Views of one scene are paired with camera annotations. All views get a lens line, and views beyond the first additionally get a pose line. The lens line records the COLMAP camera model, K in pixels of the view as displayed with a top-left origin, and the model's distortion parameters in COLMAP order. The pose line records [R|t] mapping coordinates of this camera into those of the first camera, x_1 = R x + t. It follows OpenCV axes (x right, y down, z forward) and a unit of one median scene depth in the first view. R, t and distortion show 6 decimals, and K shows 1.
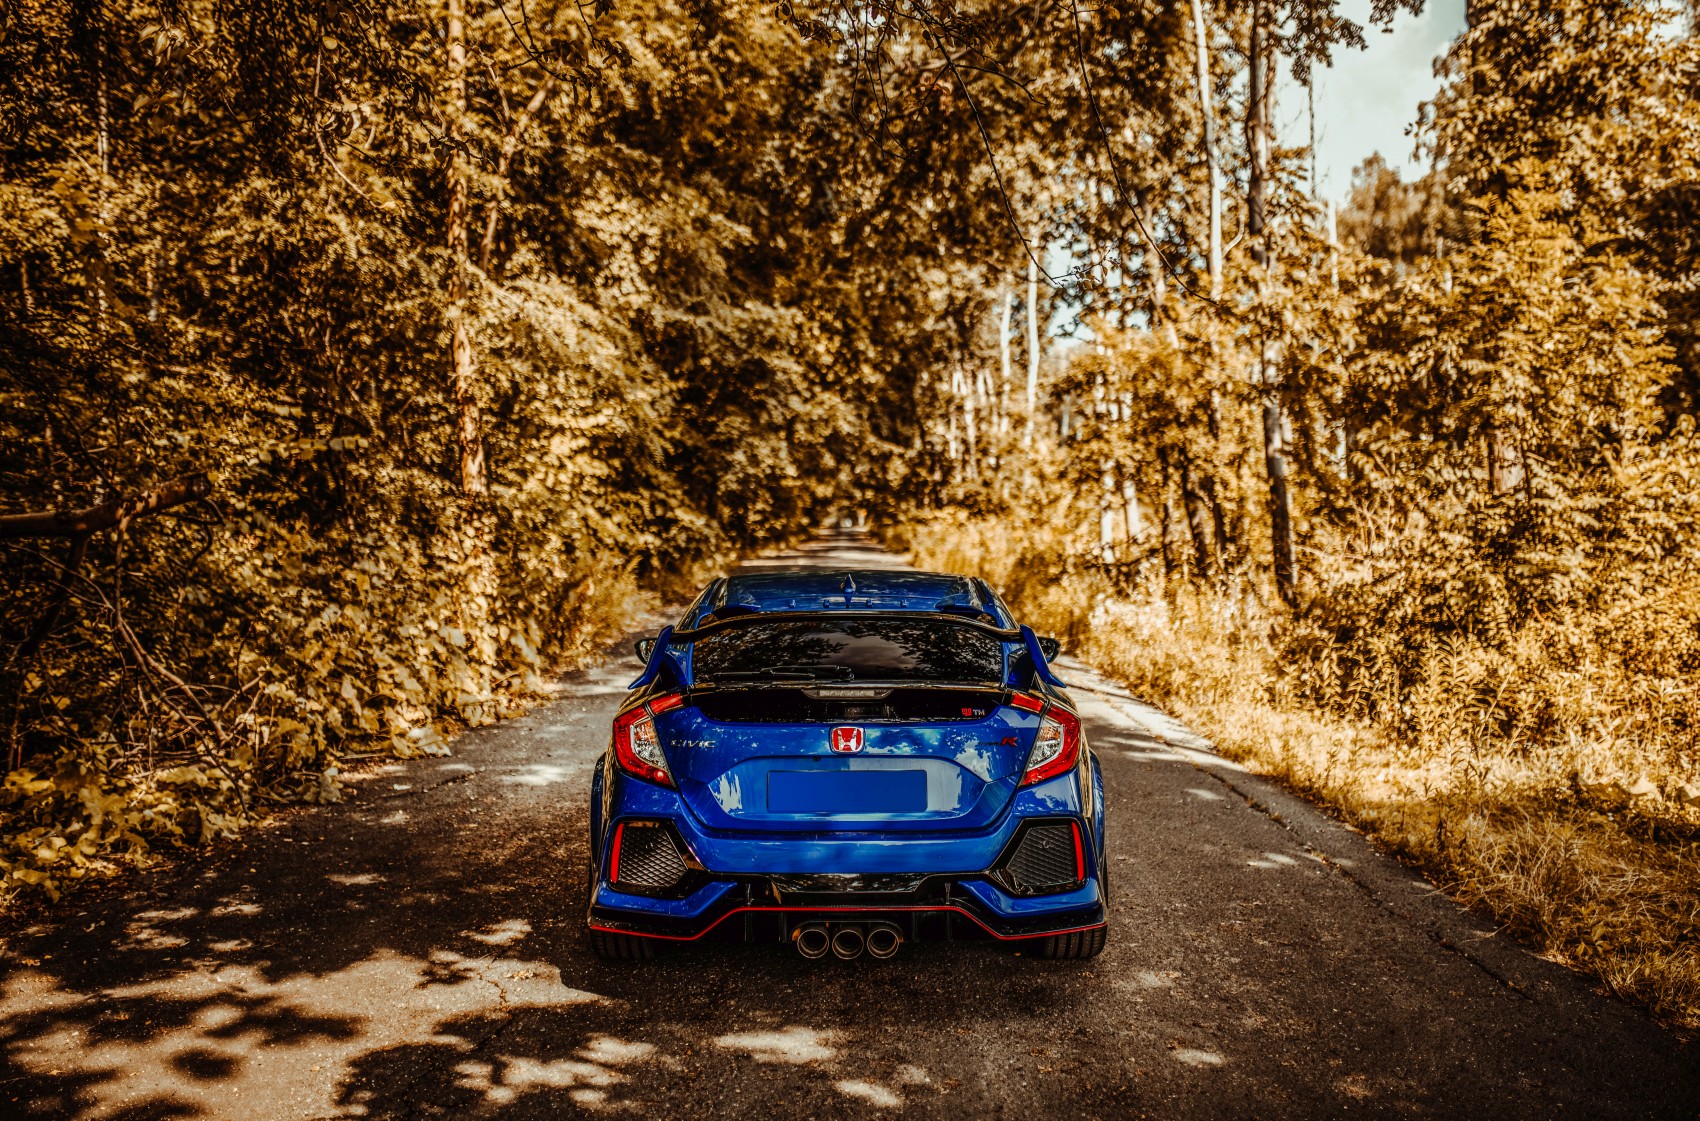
lens RADIAL K [[1736.1, 0, 873.6], [0, 1736.1, 542.7], [0, 0, 1]] dist [0.006869, -0.007430]
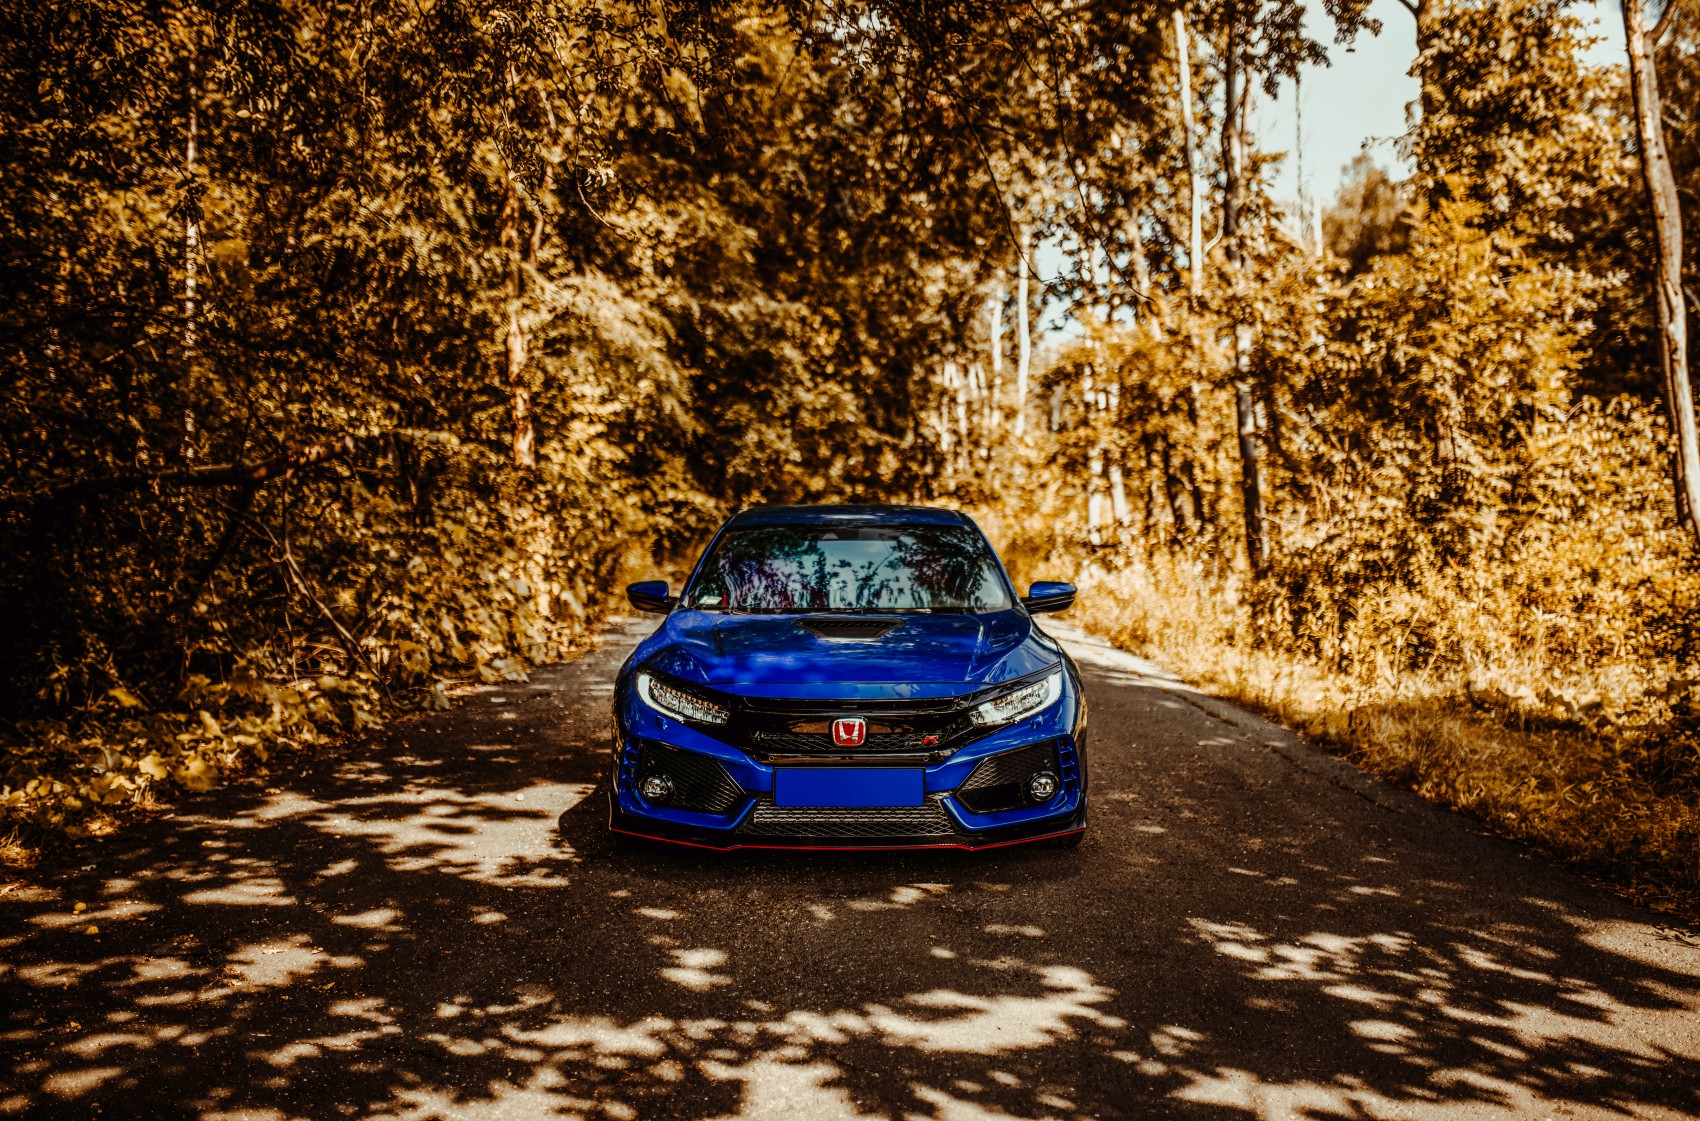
lens RADIAL K [[1760.4, 0, 850.0], [0, 1760.4, 560.5], [0, 0, 1]] dist [-0.006555, 0.003643]
pose [[0.999975, 0.004179, -0.005757, -0.012043], [-0.004118, 0.999935, 0.010612, 0.016420], [0.005801, -0.010588, 0.999927, -0.112666]]
